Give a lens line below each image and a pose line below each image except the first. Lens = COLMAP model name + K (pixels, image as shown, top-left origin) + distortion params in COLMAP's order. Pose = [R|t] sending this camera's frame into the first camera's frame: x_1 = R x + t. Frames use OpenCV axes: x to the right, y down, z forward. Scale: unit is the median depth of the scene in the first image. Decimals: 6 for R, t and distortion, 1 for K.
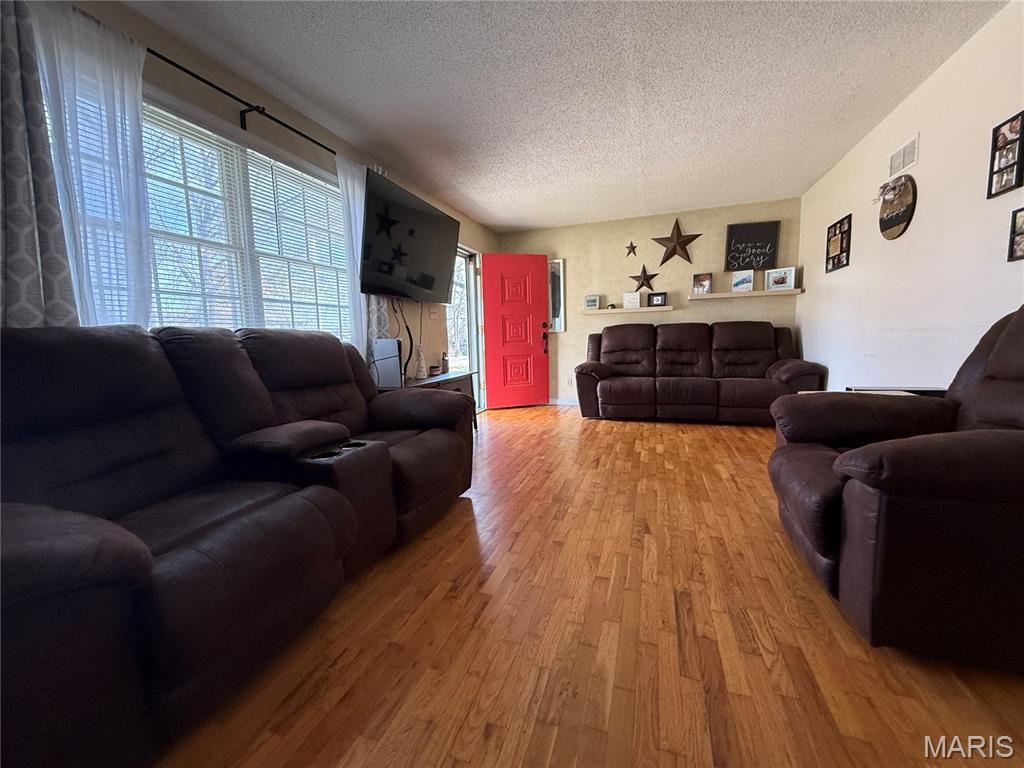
lens RADIAL K [[406.1, 0, 506.4], [0, 406.1, 384.2], [0, 0, 1]] dist [-0.001106, 0.000573]
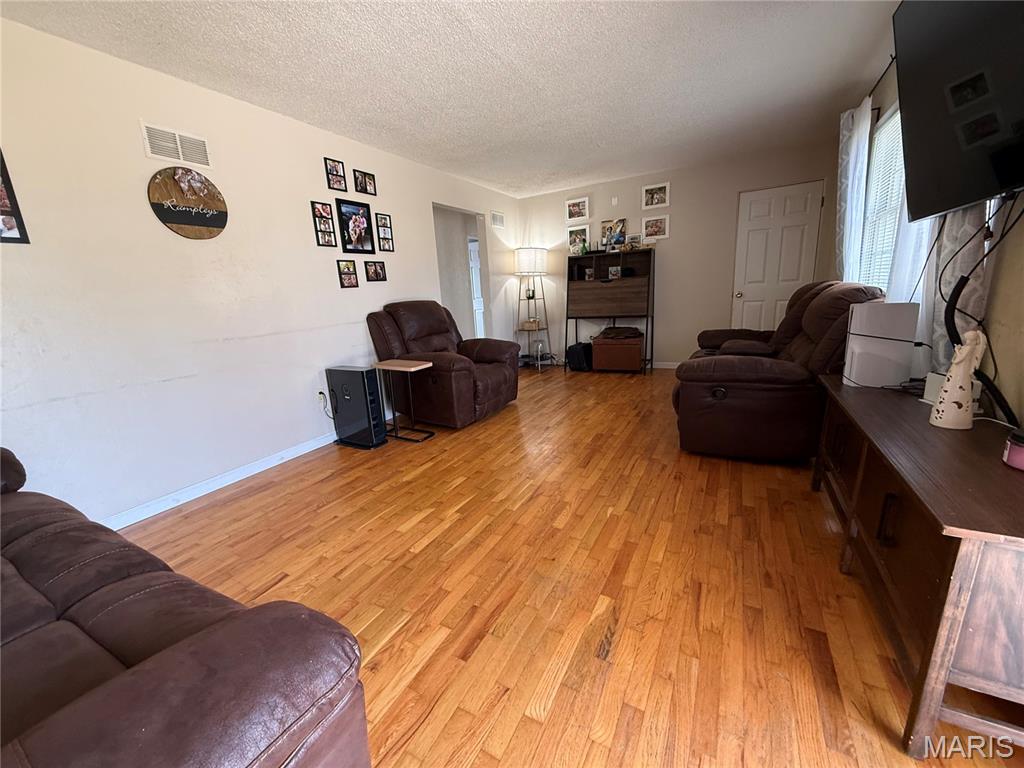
lens RADIAL K [[406.1, 0, 509.4], [0, 406.1, 384.6], [0, 0, 1]] dist [-0.001106, 0.000573]
pose [[-0.983524, 0.049911, 0.173748, 0.085957], [0.105598, 0.938725, 0.328092, -0.166728], [-0.146727, 0.341034, -0.928530, 1.095311]]
